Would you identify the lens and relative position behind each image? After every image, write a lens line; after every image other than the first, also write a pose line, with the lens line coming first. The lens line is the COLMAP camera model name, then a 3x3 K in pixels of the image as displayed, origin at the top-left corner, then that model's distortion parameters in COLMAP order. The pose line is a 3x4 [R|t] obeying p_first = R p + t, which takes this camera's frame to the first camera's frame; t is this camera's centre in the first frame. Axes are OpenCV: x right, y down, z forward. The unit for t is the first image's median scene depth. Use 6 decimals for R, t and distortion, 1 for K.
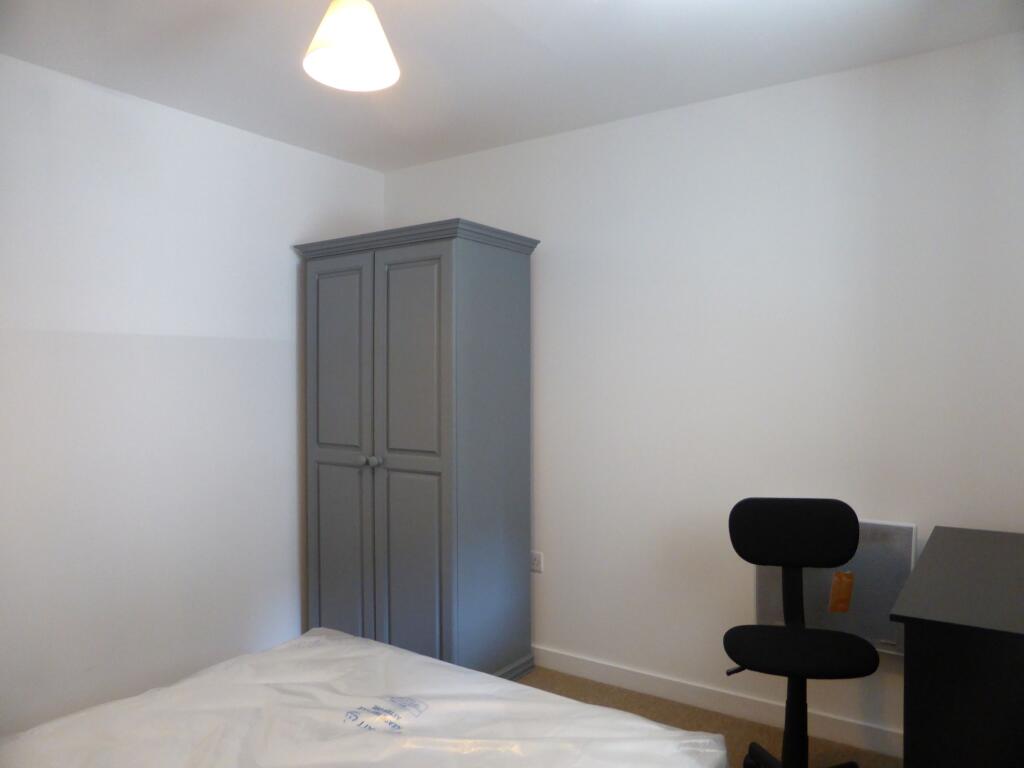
lens RADIAL K [[748.3, 0, 507.7], [0, 748.3, 388.0], [0, 0, 1]] dist [-0.067952, 0.087153]
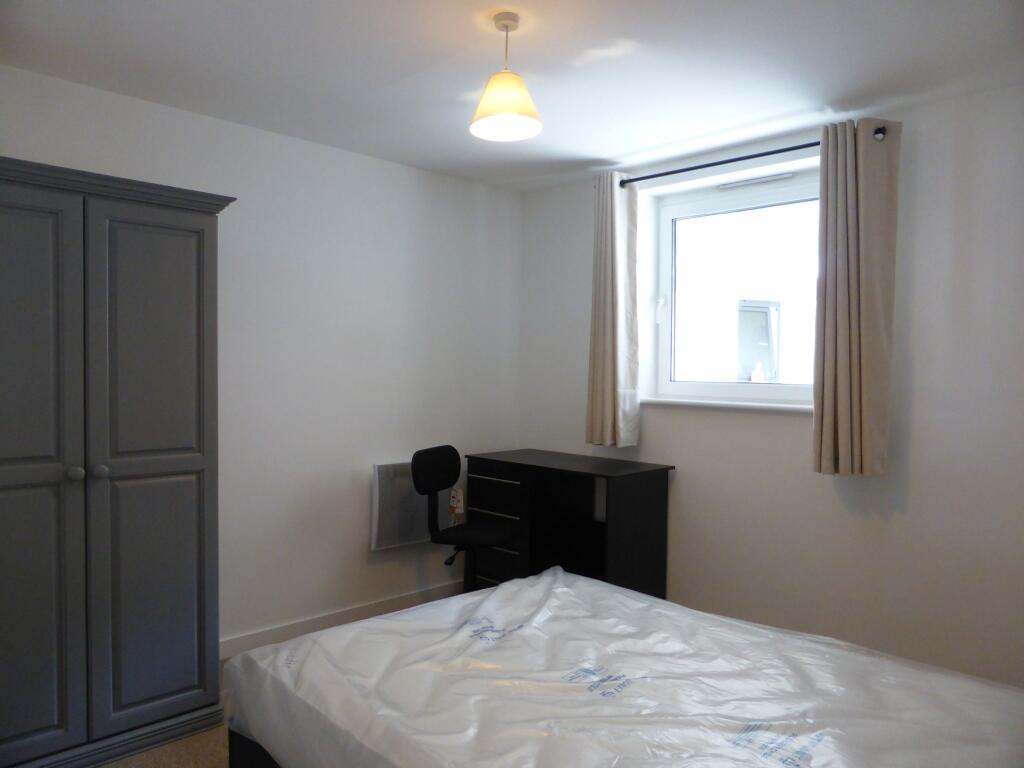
lens RADIAL K [[765.5, 0, 512.0], [0, 765.5, 384.0], [0, 0, 1]] dist [0.002661, 0.000991]
pose [[0.164485, -0.012859, 0.986296, -0.900170], [-0.003391, 0.999902, 0.013602, -0.004602], [-0.986374, -0.005582, 0.164425, 0.451294]]
